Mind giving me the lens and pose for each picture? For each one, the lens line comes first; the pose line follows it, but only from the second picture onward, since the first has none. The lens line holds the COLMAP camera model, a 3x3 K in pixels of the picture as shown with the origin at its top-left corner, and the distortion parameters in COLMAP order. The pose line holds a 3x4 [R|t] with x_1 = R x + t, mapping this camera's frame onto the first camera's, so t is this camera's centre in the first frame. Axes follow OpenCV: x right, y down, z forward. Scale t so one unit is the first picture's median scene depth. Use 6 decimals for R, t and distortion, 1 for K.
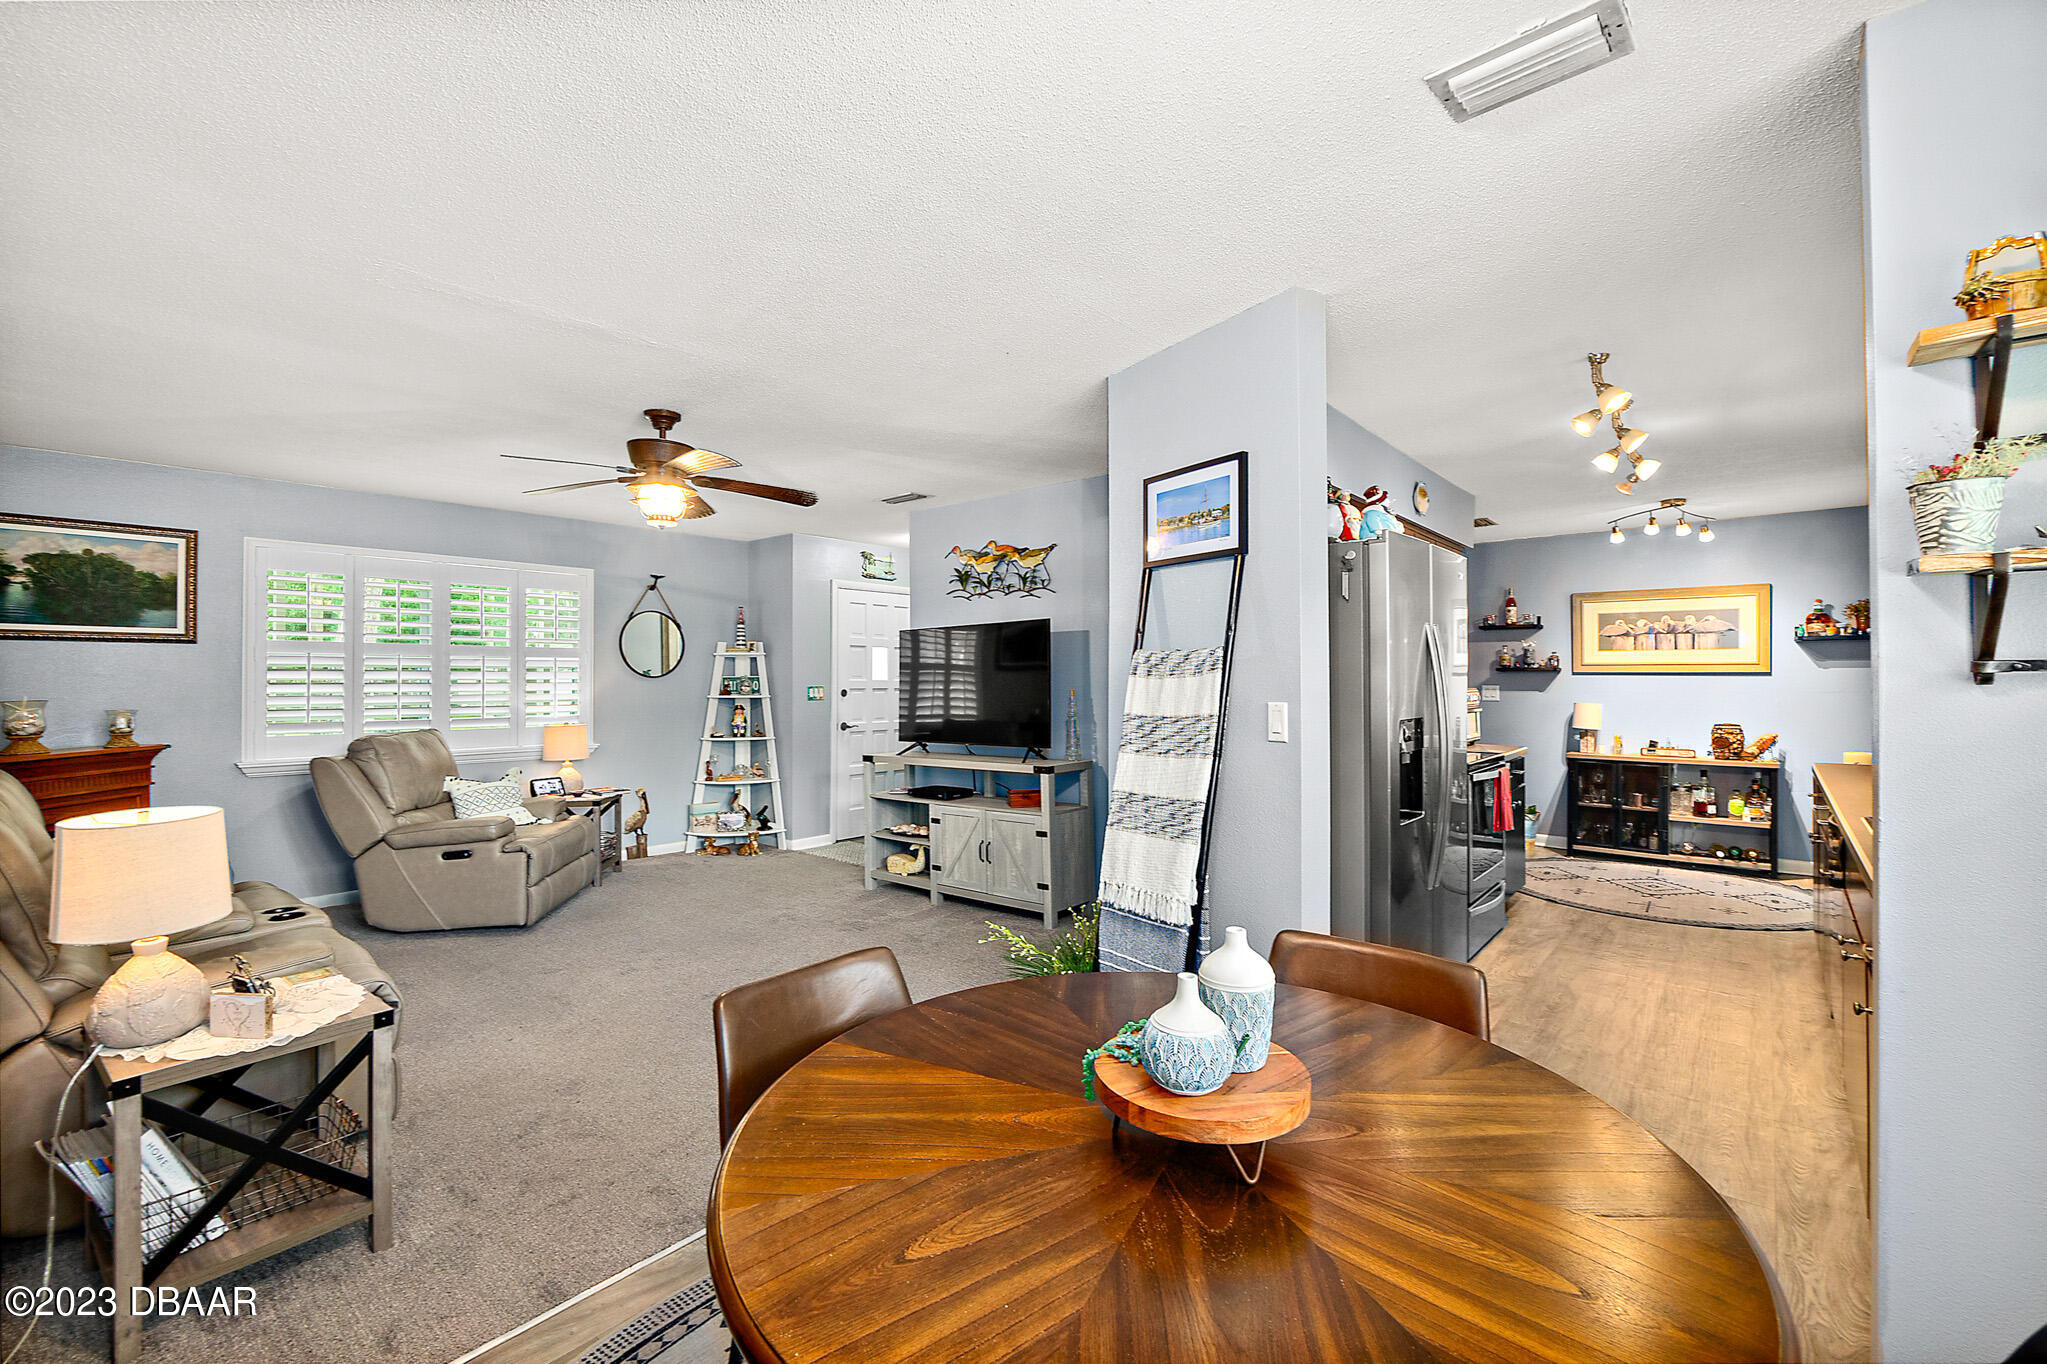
lens RADIAL K [[860.9, 0, 1017.8], [0, 860.9, 673.0], [0, 0, 1]] dist [-0.009434, -0.000157]
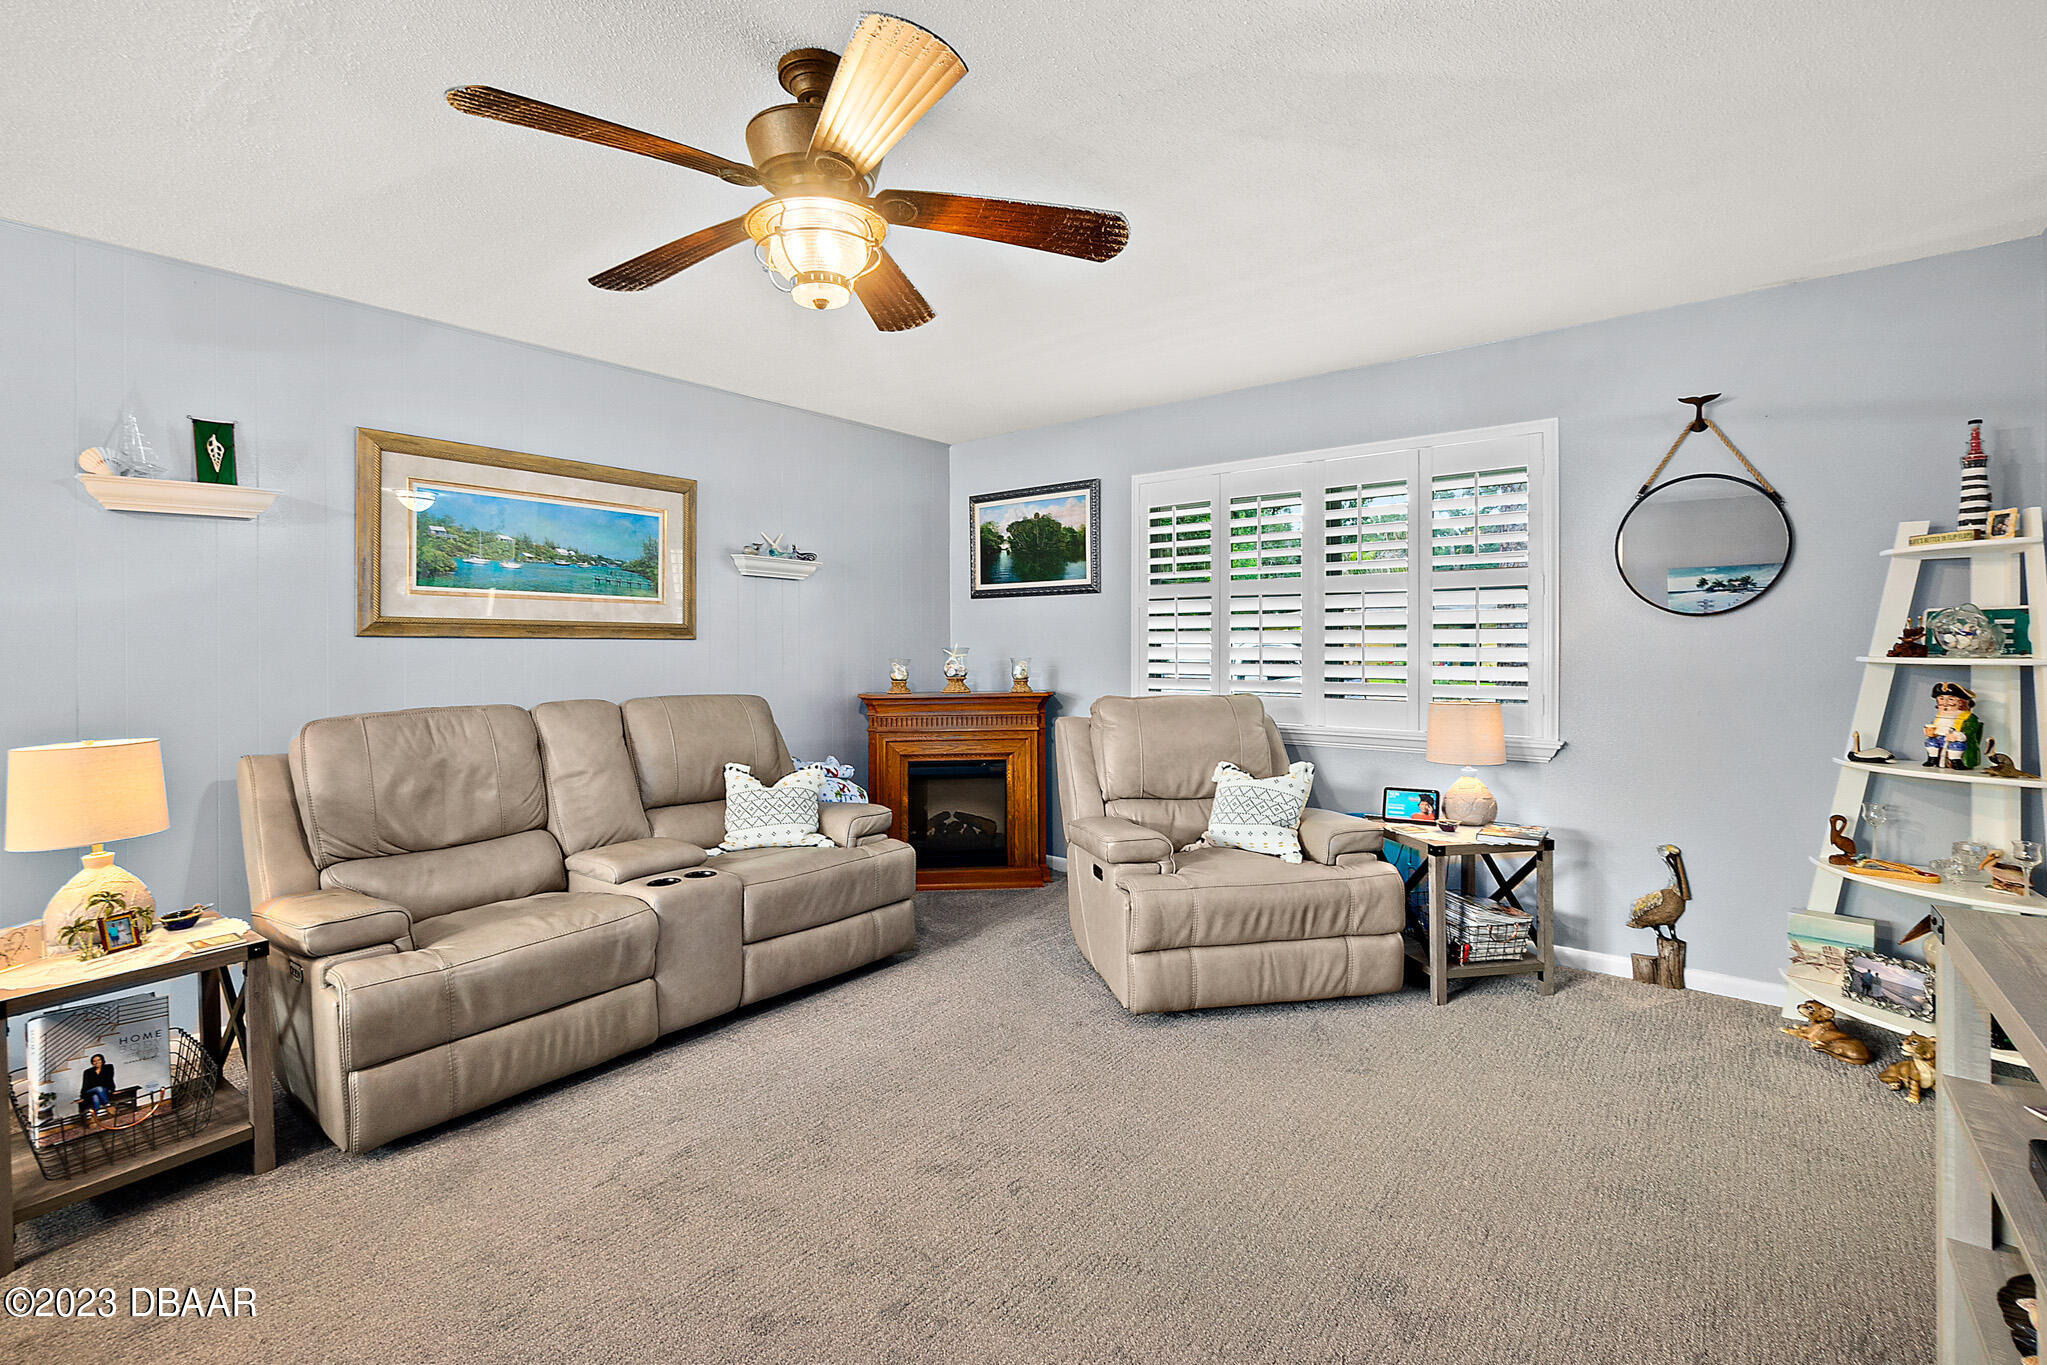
lens RADIAL K [[898.7, 0, 1025.2], [0, 898.7, 651.0], [0, 0, 1]] dist [-0.011482, -0.000227]
pose [[0.028686, 0.012308, -0.999513, 0.070790], [0.014385, 0.999816, 0.012725, 0.016729], [0.999485, -0.014743, 0.028504, 0.793780]]
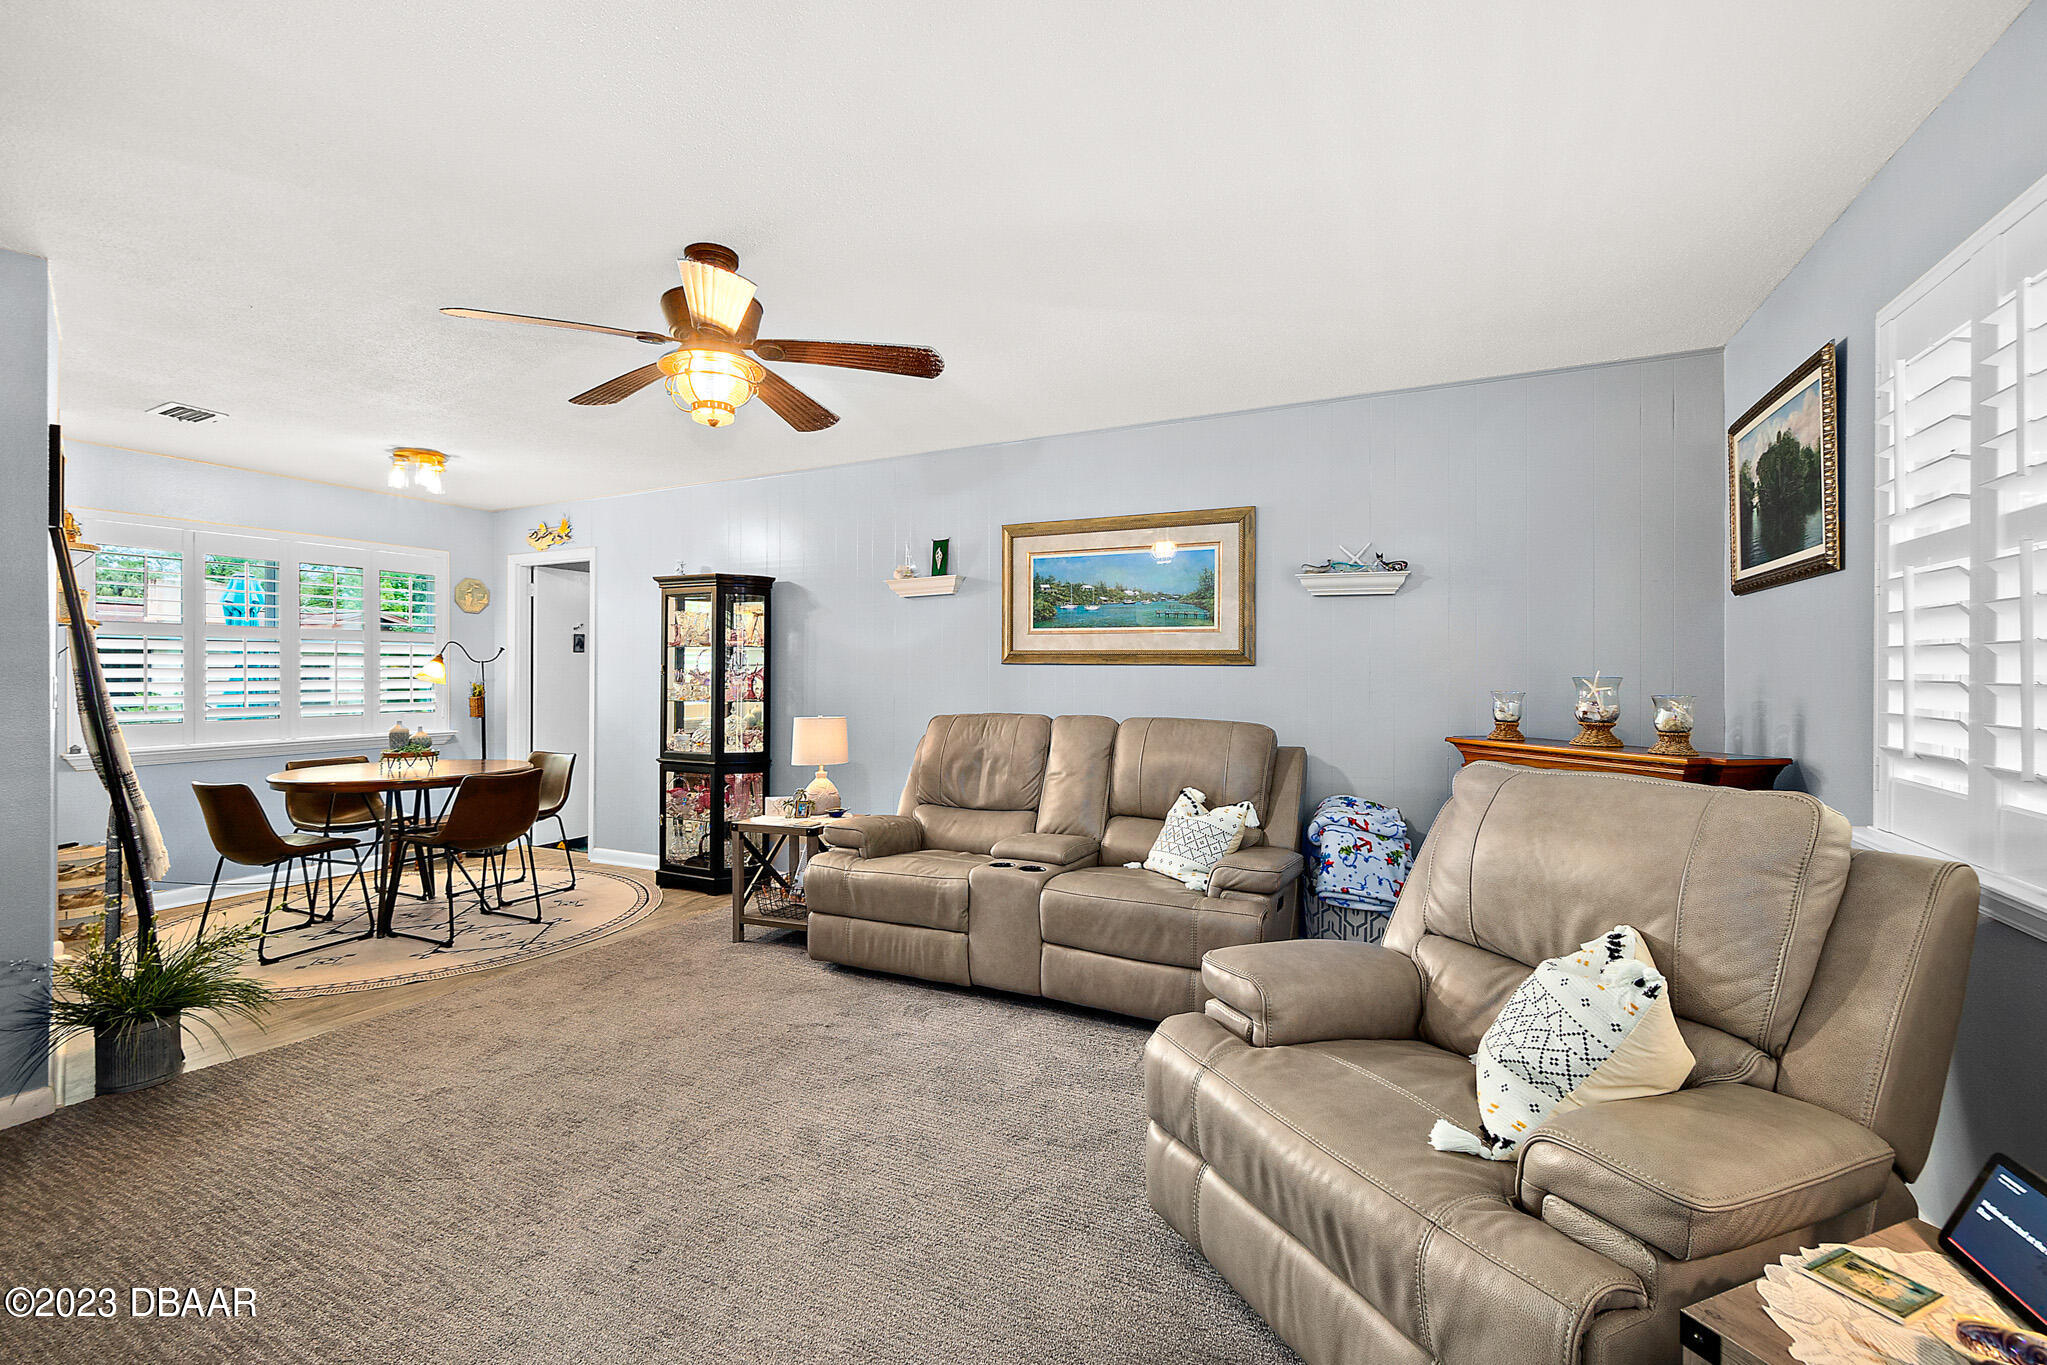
lens RADIAL K [[890.0, 0, 1010.8], [0, 890.0, 675.9], [0, 0, 1]] dist [0.003412, -0.000165]
pose [[-0.972656, 0.003829, -0.232220, -0.345536], [0.004915, 0.999980, -0.004099, 0.023628], [0.232200, -0.005128, -0.972655, 1.246303]]
